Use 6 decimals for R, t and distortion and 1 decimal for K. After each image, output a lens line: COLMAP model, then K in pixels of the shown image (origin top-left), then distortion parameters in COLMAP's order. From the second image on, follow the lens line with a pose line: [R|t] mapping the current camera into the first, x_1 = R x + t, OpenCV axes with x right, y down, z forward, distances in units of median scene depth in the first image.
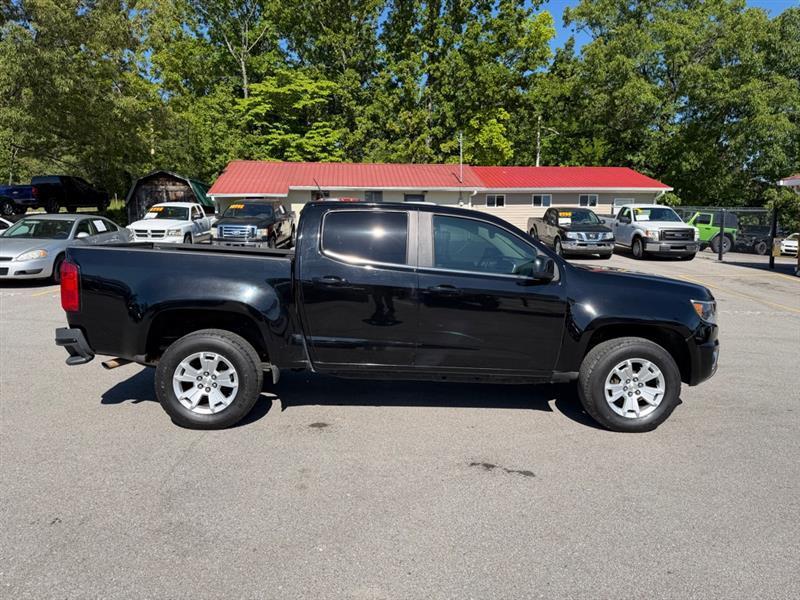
lens RADIAL K [[595.3, 0, 400.1], [0, 595.3, 304.9], [0, 0, 1]] dist [0.022485, -0.021447]
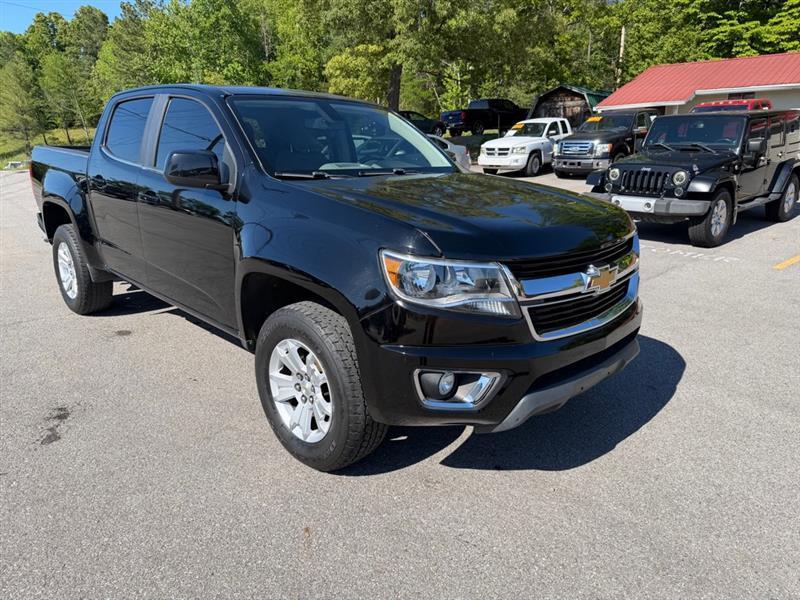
lens RADIAL K [[595.3, 0, 393.7], [0, 595.3, 302.2], [0, 0, 1]] dist [0.022485, -0.021447]
pose [[0.675764, 0.169481, -0.717370, 0.163204], [-0.081939, 0.984449, 0.155392, -0.007924], [0.732549, -0.046228, 0.679142, 0.125361]]
